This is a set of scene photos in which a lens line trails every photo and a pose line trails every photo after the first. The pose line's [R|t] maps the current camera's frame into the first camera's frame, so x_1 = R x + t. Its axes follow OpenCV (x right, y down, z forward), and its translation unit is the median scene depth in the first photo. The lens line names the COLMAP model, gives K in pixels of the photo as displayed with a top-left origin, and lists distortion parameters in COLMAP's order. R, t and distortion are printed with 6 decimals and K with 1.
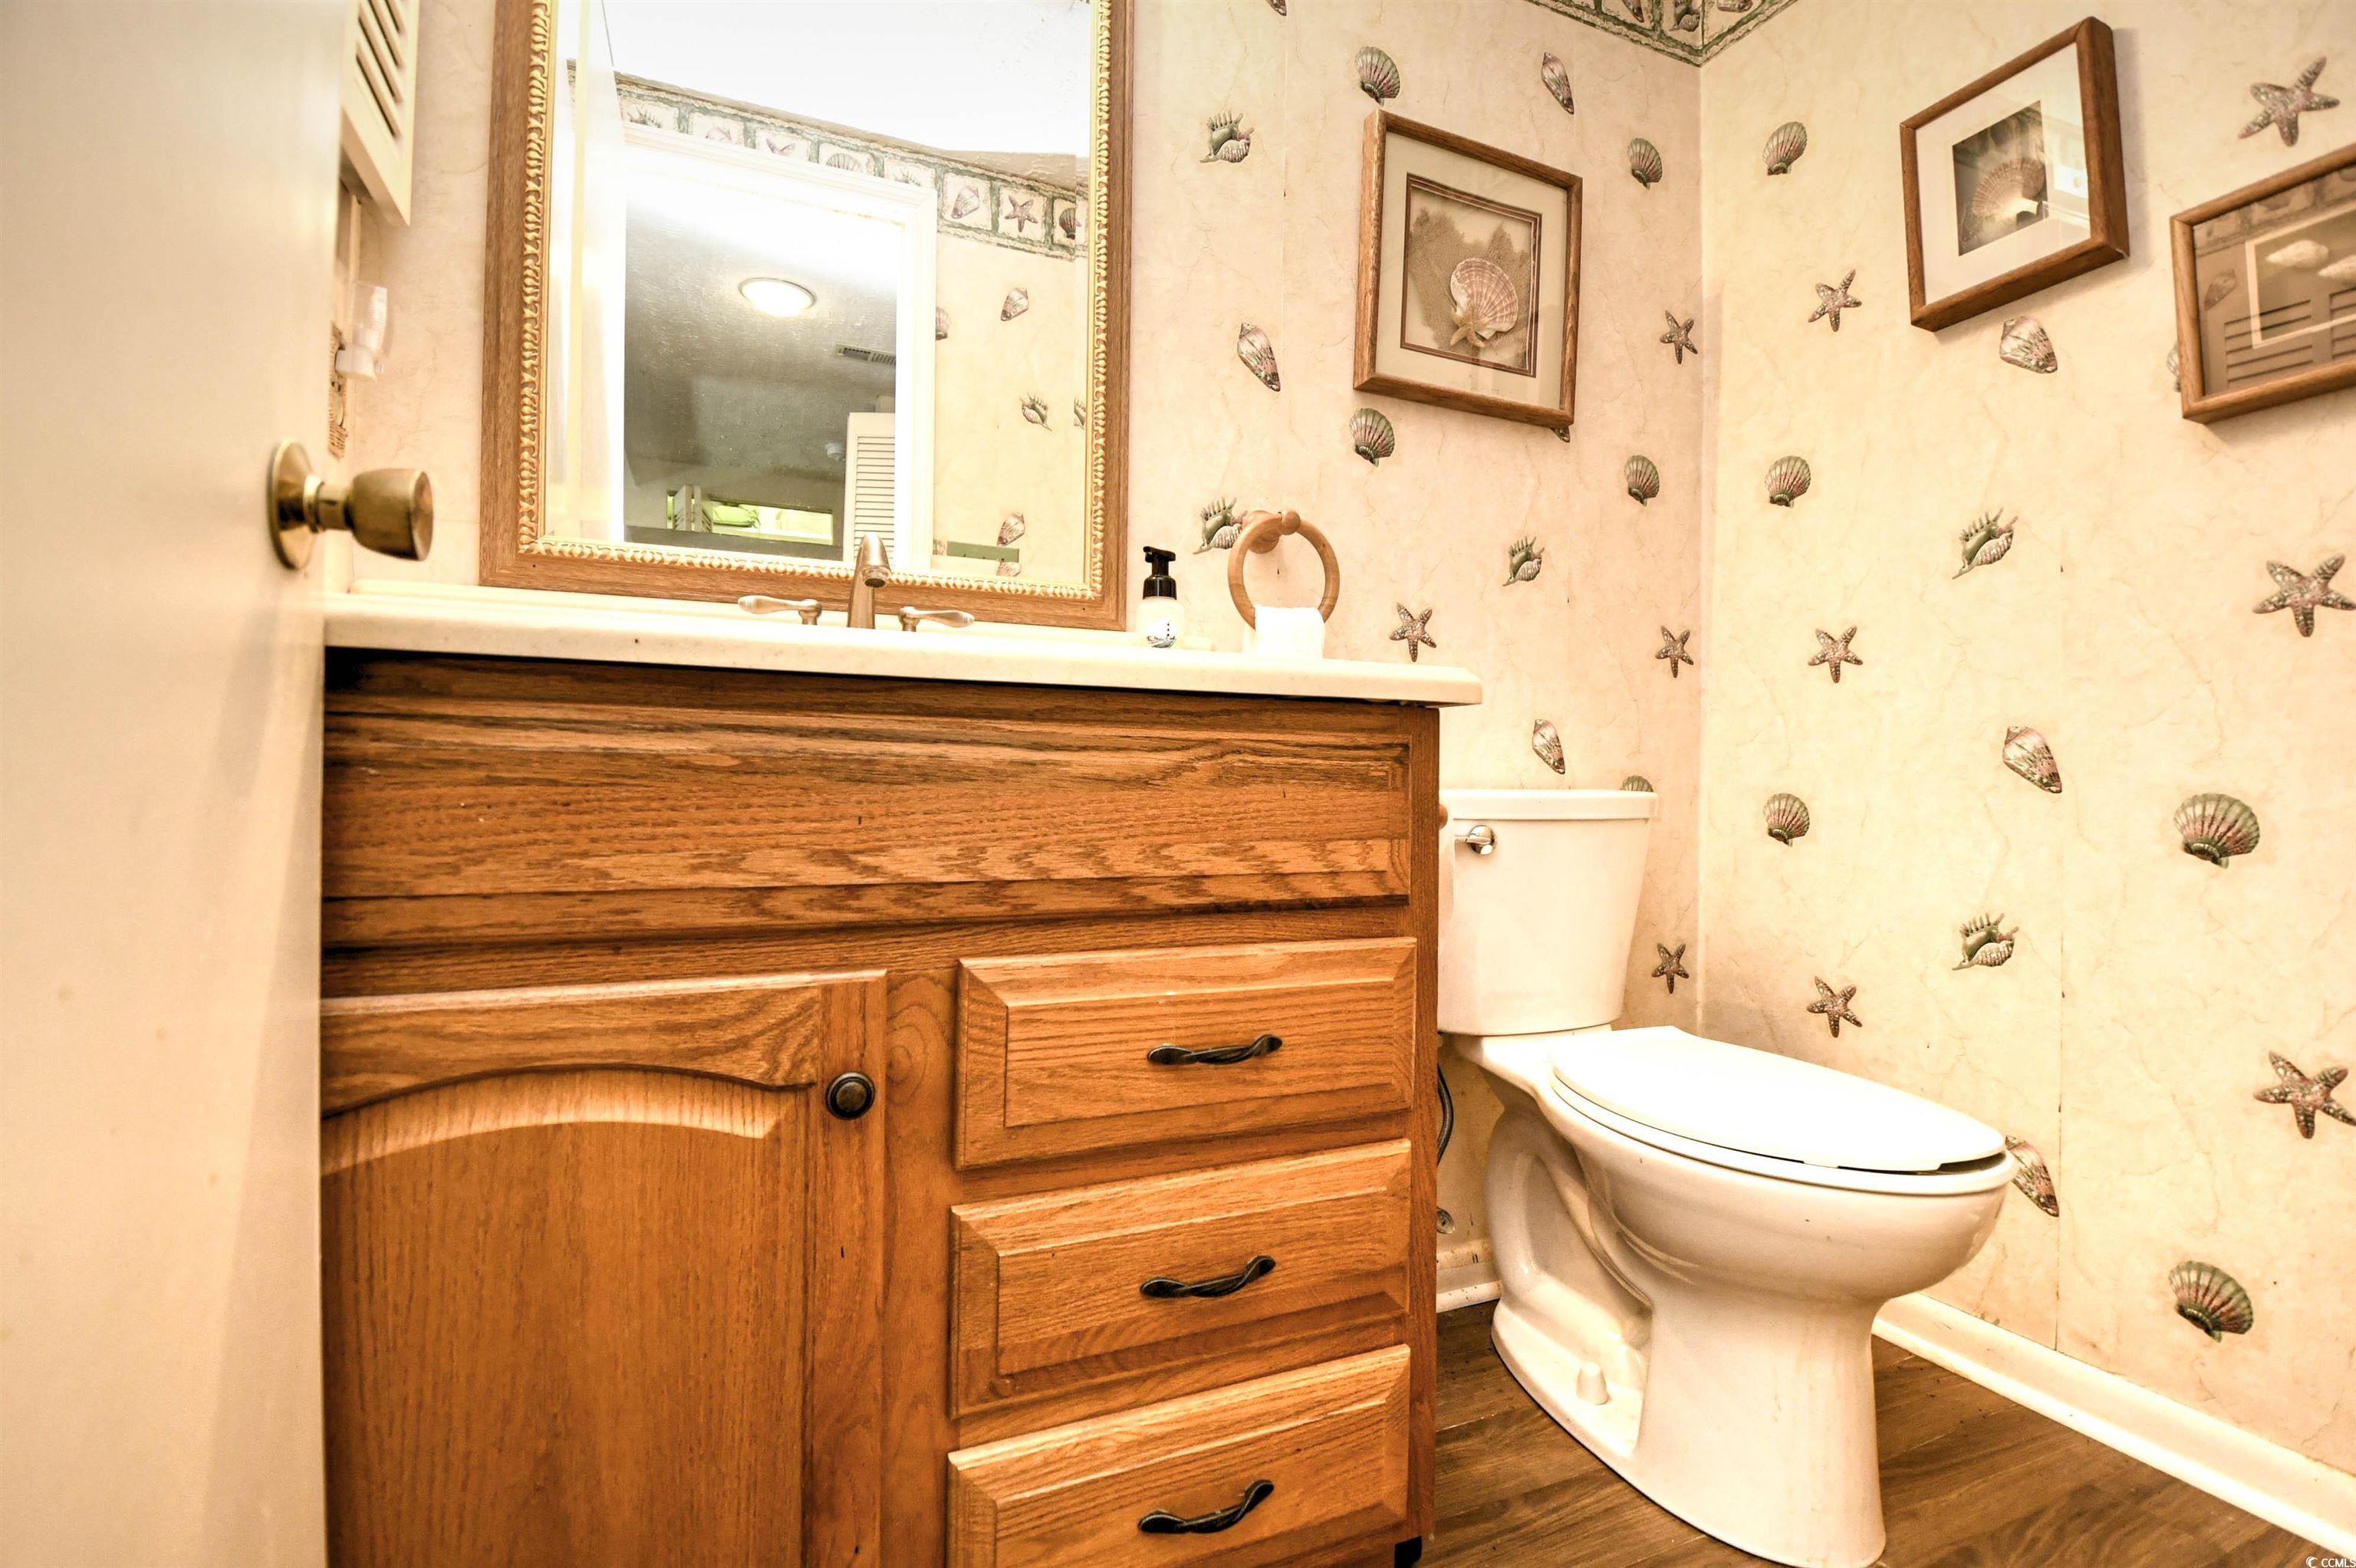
lens RADIAL K [[1030.7, 0, 1161.2], [0, 1030.7, 766.0], [0, 0, 1]] dist [0.011229, -0.018811]
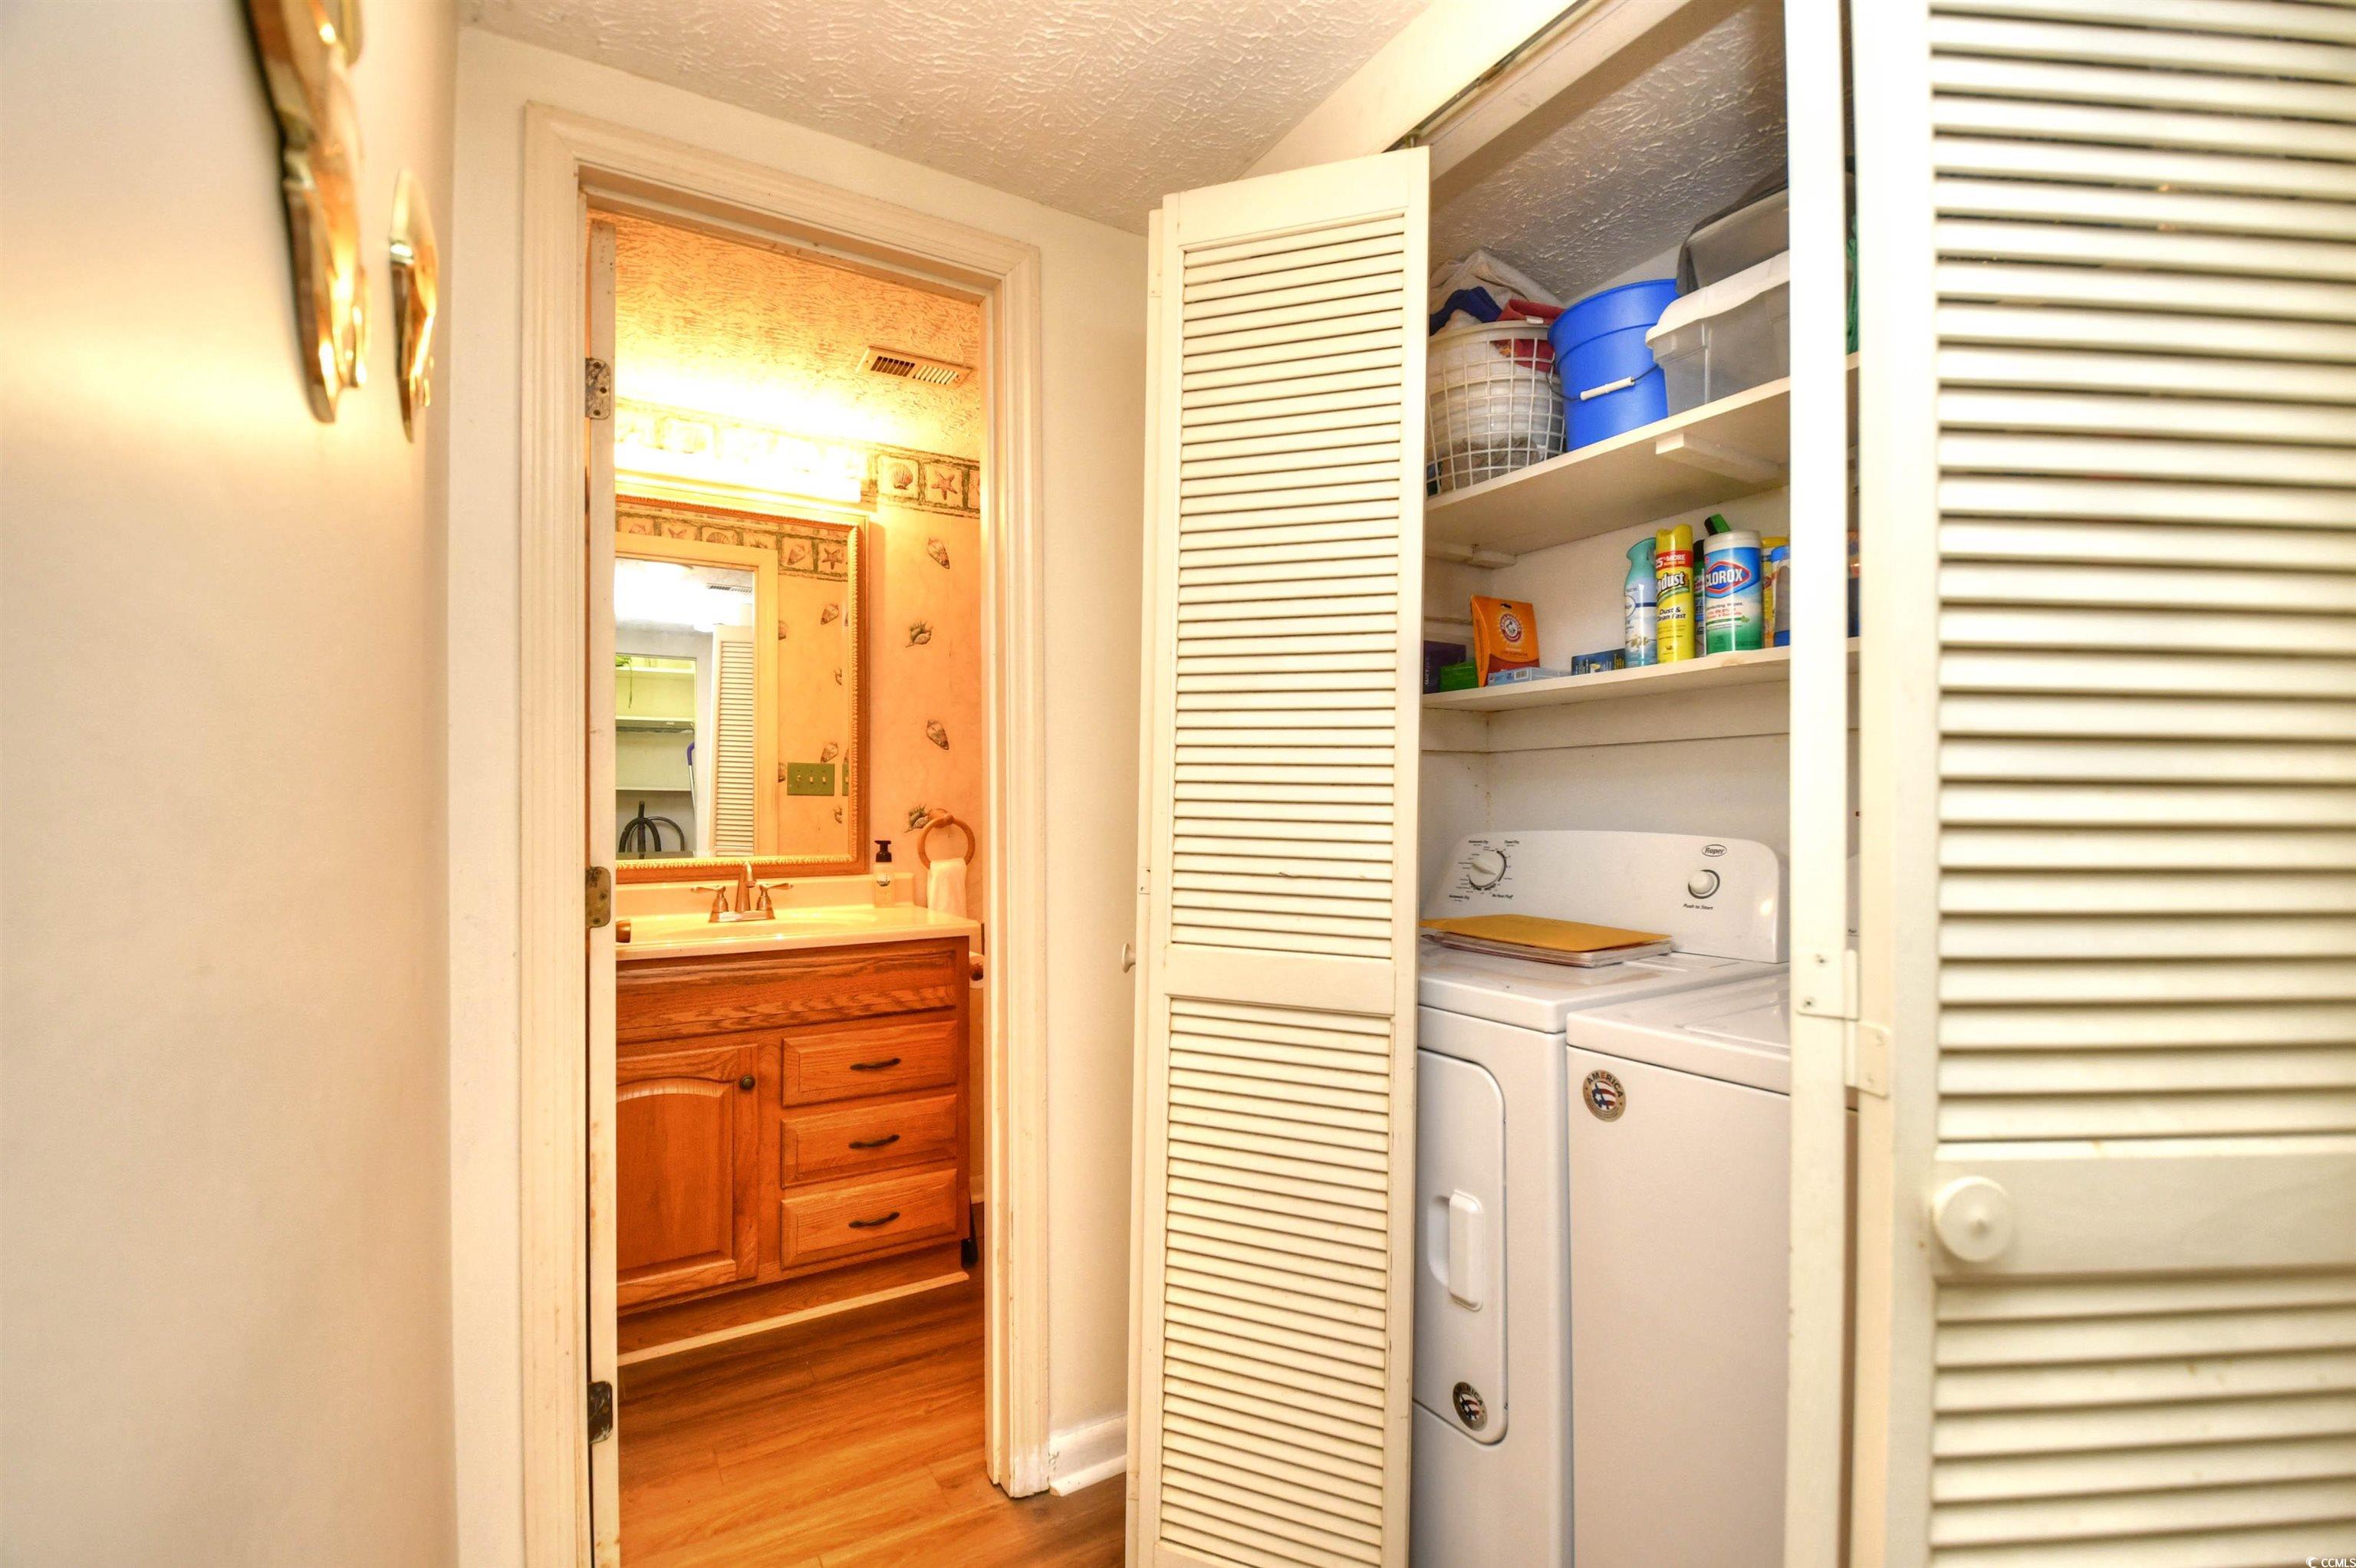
lens RADIAL K [[1050.9, 0, 1181.6], [0, 1050.9, 795.5], [0, 0, 1]] dist [0.016474, -0.019035]
pose [[0.990488, -0.012774, 0.137004, 0.527727], [0.012056, 0.999909, 0.006070, -0.509240], [-0.137069, -0.004360, 0.990552, -2.139388]]
